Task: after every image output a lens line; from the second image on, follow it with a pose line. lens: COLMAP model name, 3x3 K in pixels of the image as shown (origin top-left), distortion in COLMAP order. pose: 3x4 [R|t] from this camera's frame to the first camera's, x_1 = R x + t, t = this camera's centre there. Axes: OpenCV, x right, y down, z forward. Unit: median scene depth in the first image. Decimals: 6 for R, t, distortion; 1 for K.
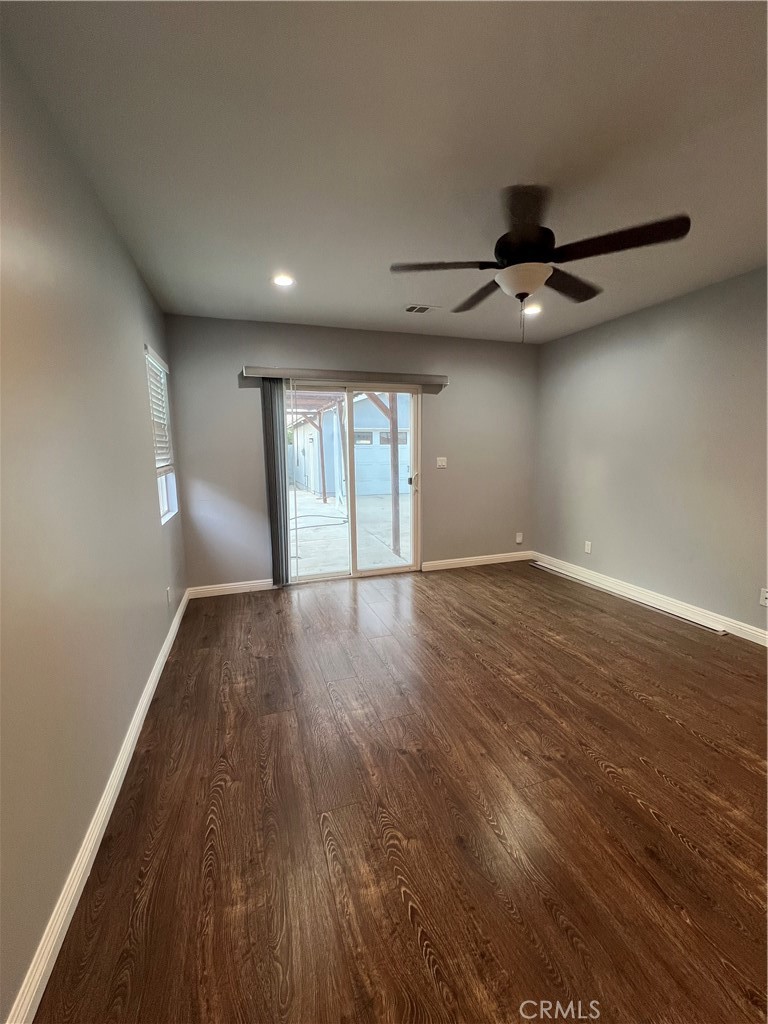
lens RADIAL K [[408.9, 0, 383.1], [0, 408.9, 508.8], [0, 0, 1]] dist [-0.001810, 0.000207]
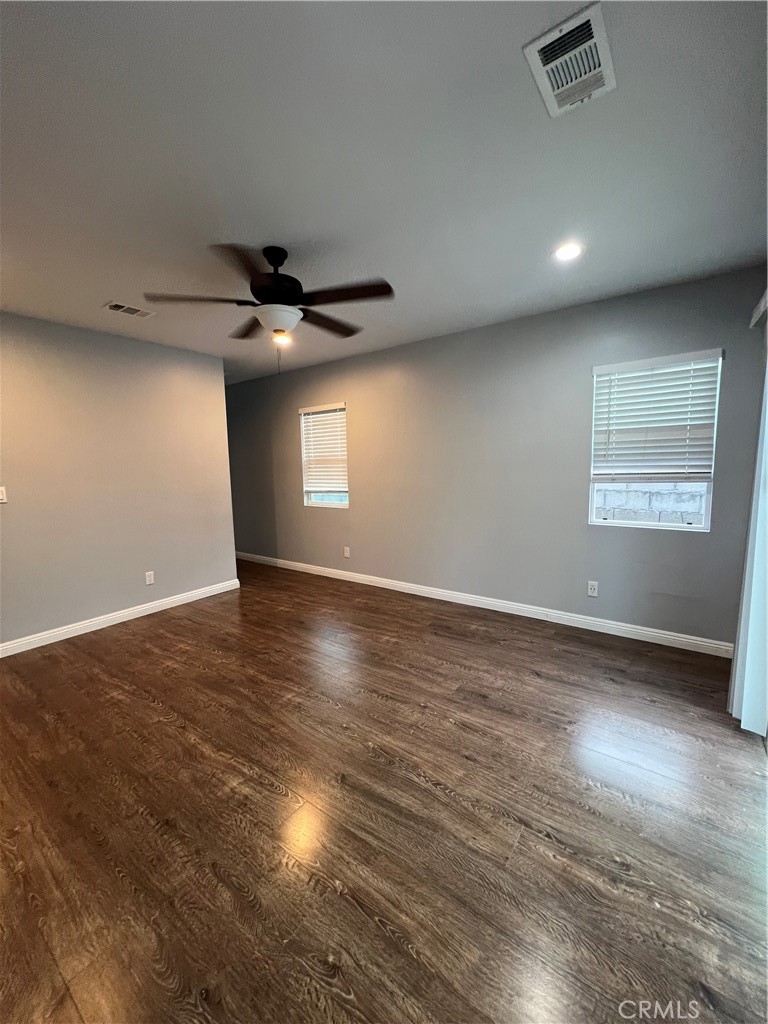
lens RADIAL K [[408.9, 0, 385.1], [0, 408.9, 512.9], [0, 0, 1]] dist [-0.001810, 0.000207]
pose [[-0.816236, 0.100694, -0.568876, 0.592989], [-0.049672, 0.968815, 0.242756, -0.247329], [0.575580, 0.226404, -0.785779, 1.630336]]
